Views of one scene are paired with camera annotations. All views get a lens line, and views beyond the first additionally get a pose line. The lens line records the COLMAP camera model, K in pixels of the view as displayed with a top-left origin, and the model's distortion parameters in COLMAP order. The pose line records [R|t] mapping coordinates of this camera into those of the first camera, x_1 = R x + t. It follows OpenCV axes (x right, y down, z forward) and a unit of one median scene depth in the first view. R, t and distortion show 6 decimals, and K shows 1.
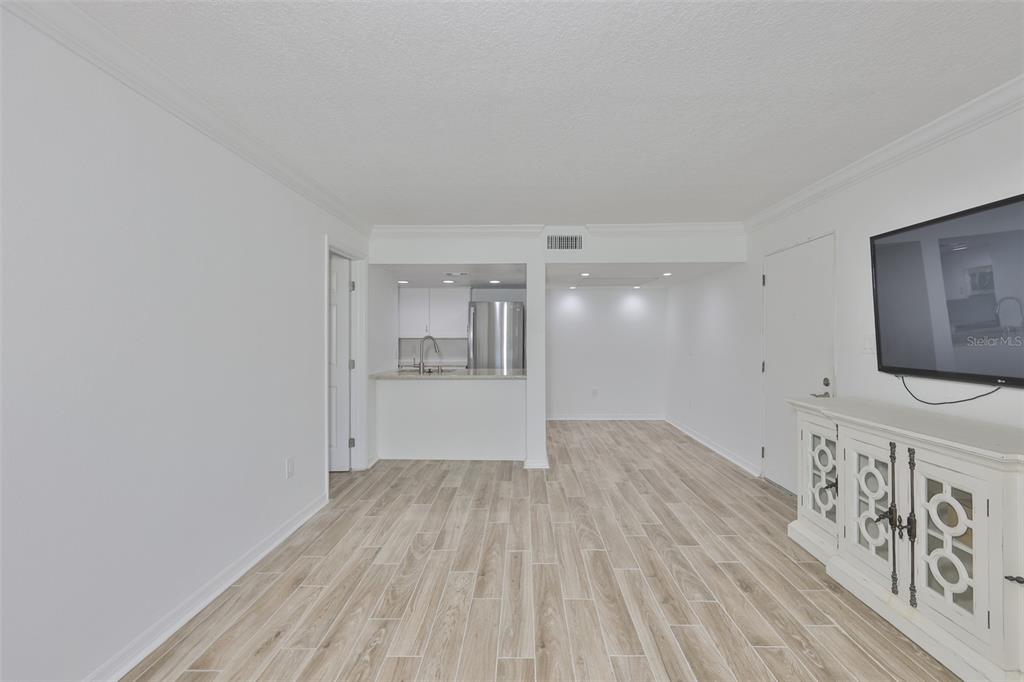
lens RADIAL K [[452.9, 0, 515.3], [0, 452.9, 339.5], [0, 0, 1]] dist [0.001582, -0.000285]
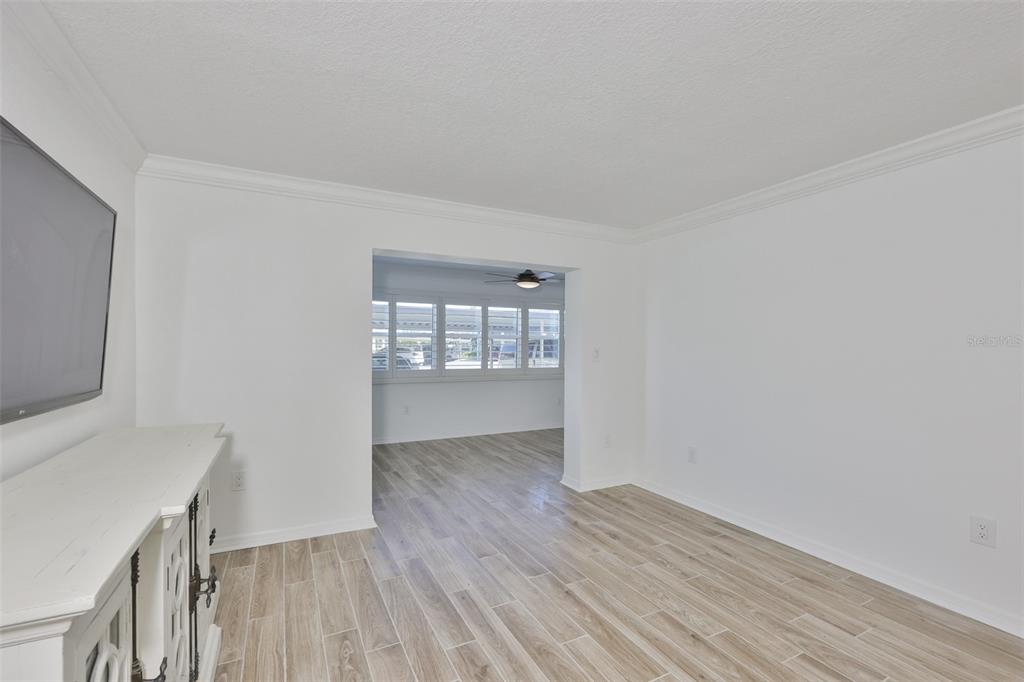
lens RADIAL K [[451.9, 0, 520.9], [0, 451.9, 343.2], [0, 0, 1]] dist [0.001017, -0.000333]
pose [[-0.876336, -0.005826, -0.481664, 0.509575], [-0.006880, 0.999976, 0.000421, -0.009246], [0.481650, 0.003682, -0.876356, 1.326480]]
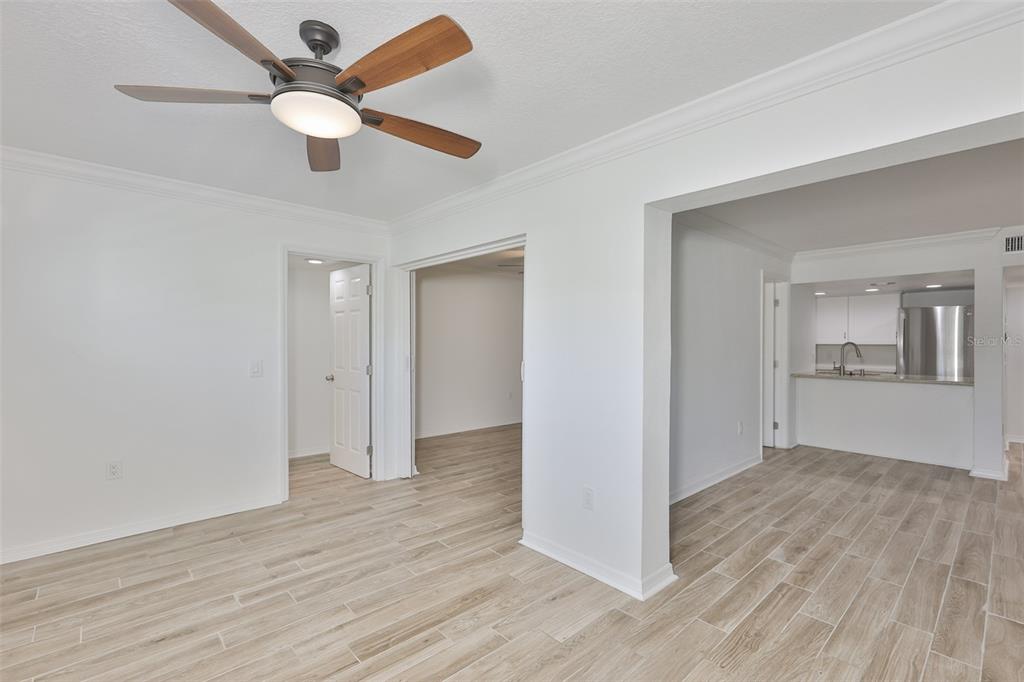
lens RADIAL K [[451.7, 0, 502.1], [0, 451.7, 339.7], [0, 0, 1]] dist [0.000396, 0.000032]
pose [[0.677049, -0.000164, -0.735938, 0.082779], [-0.009602, 0.999913, -0.009057, 0.006450], [0.735875, 0.013199, 0.676989, -0.653186]]
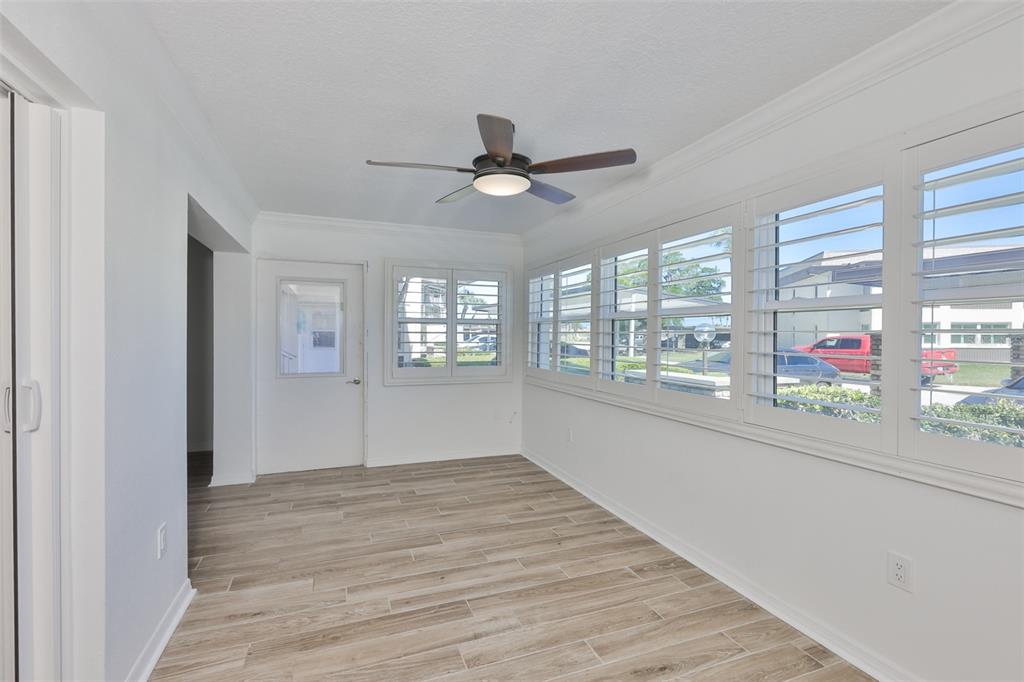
lens RADIAL K [[452.9, 0, 515.3], [0, 452.9, 339.5], [0, 0, 1]] dist [0.001582, -0.000285]
pose [[-0.383142, -0.010169, 0.923634, -1.265601], [0.002881, 0.999921, 0.012204, 0.009598], [-0.923685, 0.007337, -0.383082, -0.146384]]
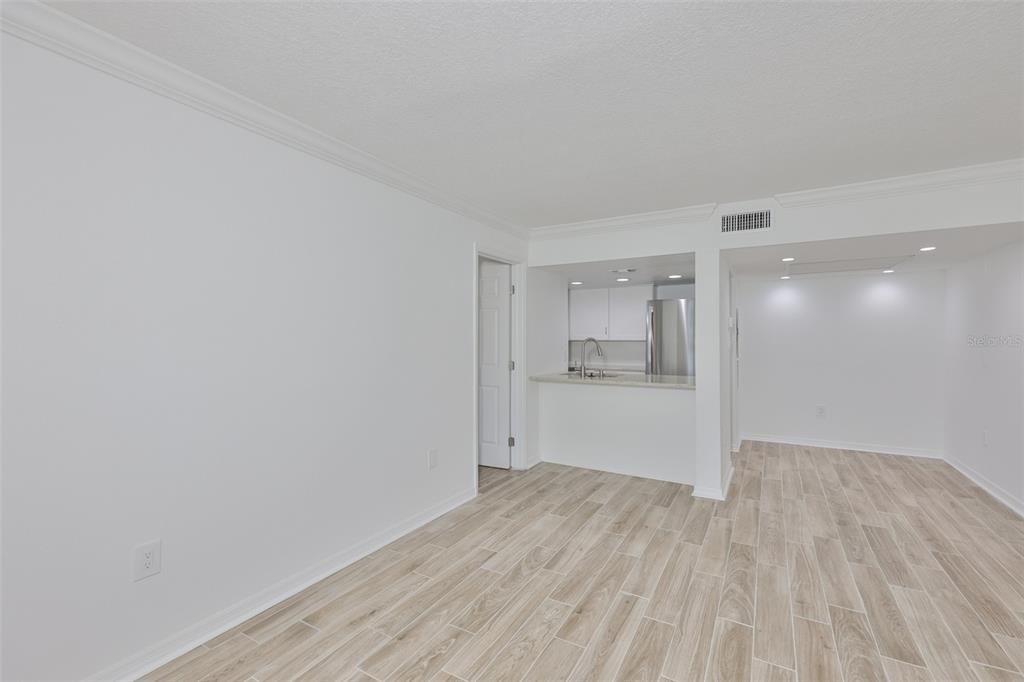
lens RADIAL K [[451.7, 0, 502.1], [0, 451.7, 339.7], [0, 0, 1]] dist [0.000396, 0.000032]
pose [[0.868054, 0.001639, -0.496466, 0.195502], [-0.003324, 0.999991, -0.002510, -0.003144], [0.496458, 0.003828, 0.868052, 0.141905]]
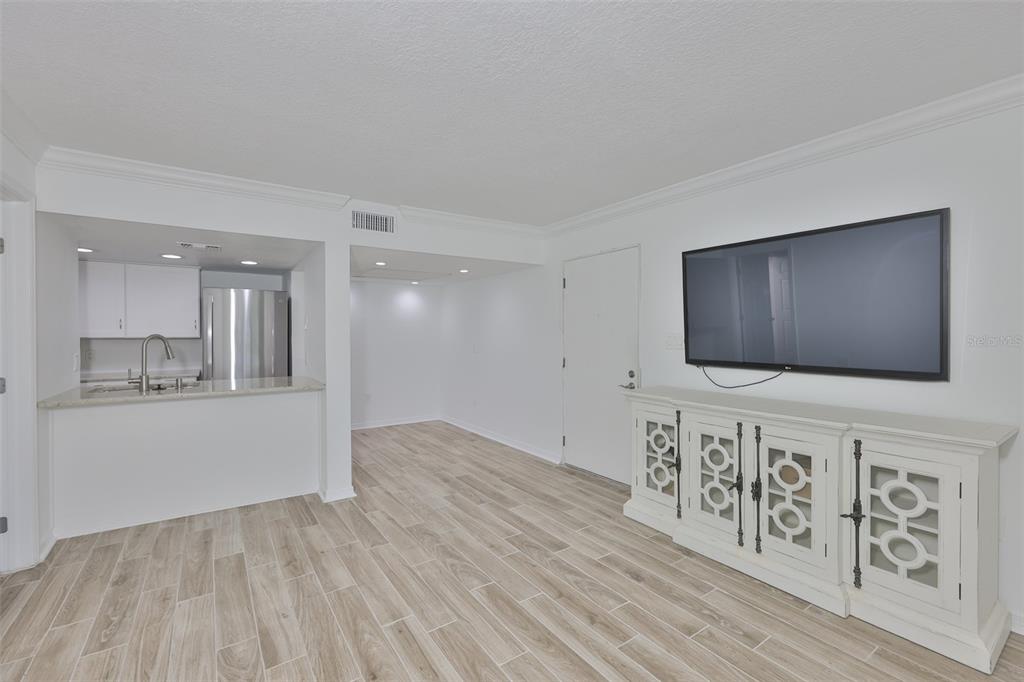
lens RADIAL K [[447.5, 0, 512.0], [0, 447.5, 341.0], [0, 0, 1]] dist [0.000237, 0.000174]
pose [[0.811368, -0.009898, 0.584452, -0.251622], [0.005413, 0.999941, 0.009421, -0.003570], [-0.584511, -0.004480, 0.811374, 0.270608]]
